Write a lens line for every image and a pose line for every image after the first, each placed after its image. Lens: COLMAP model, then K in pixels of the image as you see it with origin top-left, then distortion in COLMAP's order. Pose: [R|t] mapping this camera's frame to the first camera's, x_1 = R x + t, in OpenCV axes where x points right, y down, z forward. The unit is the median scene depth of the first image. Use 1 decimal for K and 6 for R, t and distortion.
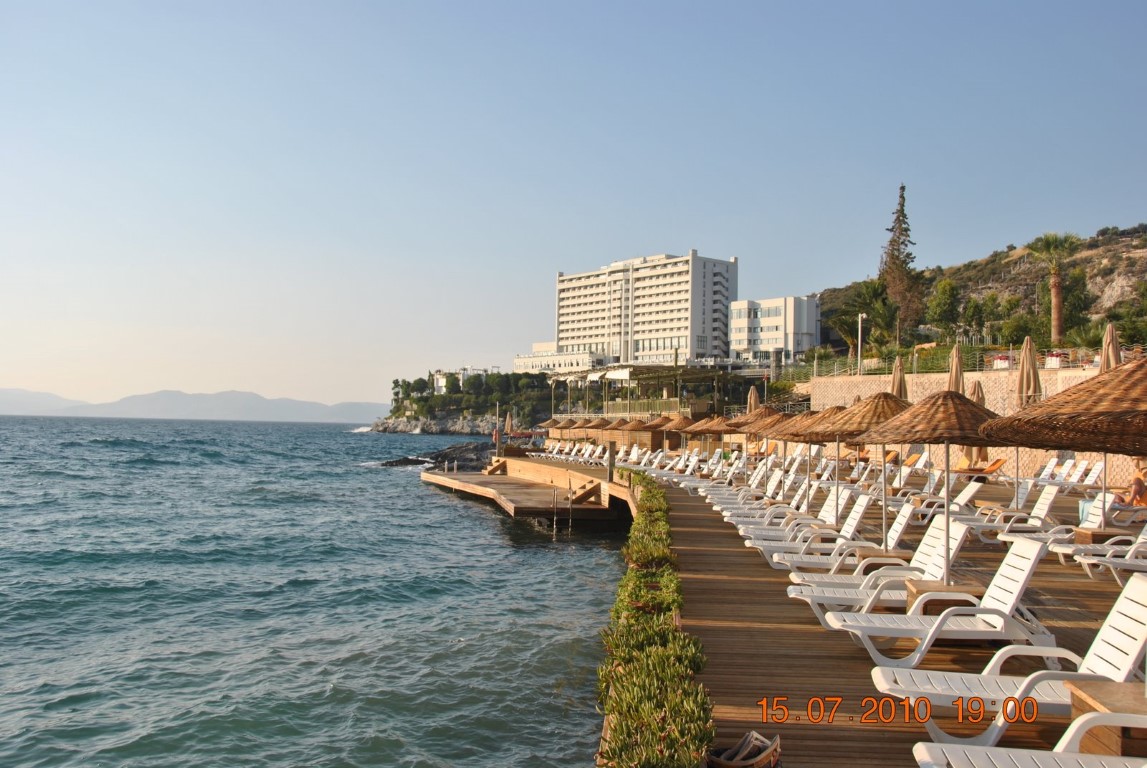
lens RADIAL K [[1029.2, 0, 604.1], [0, 1029.2, 402.3], [0, 0, 1]] dist [-0.117487, 0.164234]
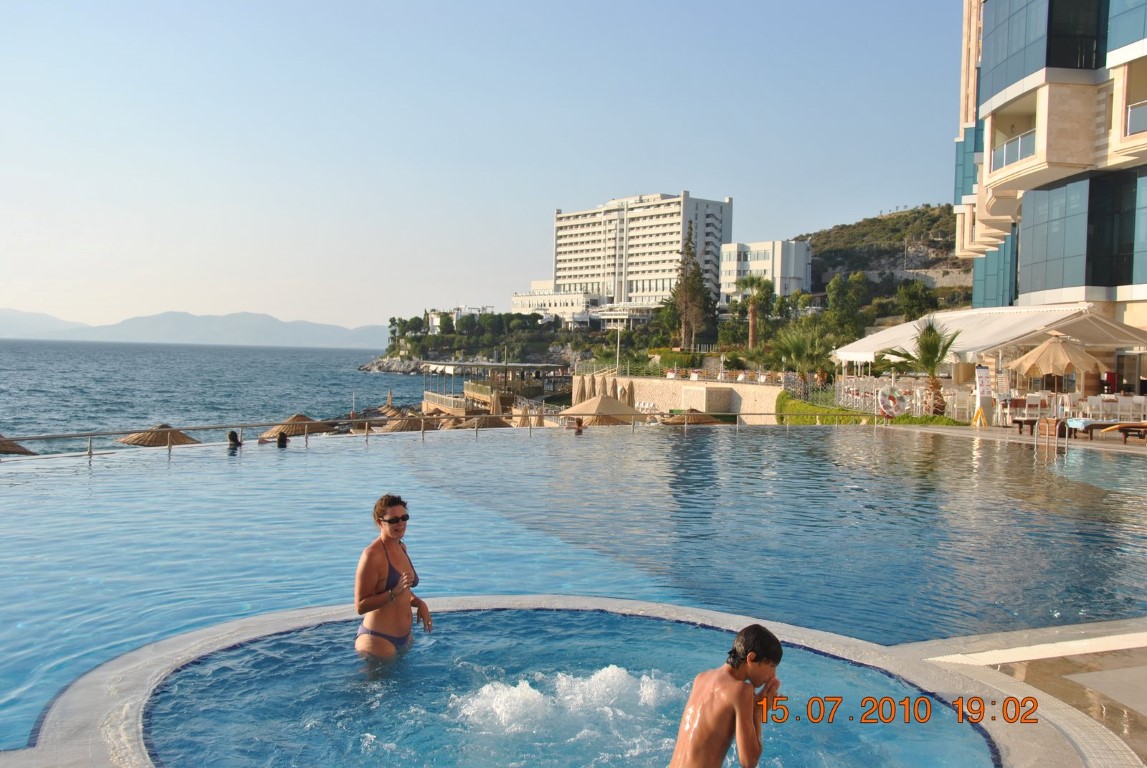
lens RADIAL K [[1134.5, 0, 591.9], [0, 1134.5, 387.0], [0, 0, 1]] dist [-0.004284, 0.000000]
pose [[0.998503, 0.010150, -0.053746, 0.054673], [-0.007270, 0.998541, 0.053506, -0.016418], [0.054210, -0.053035, 0.997120, -0.102459]]
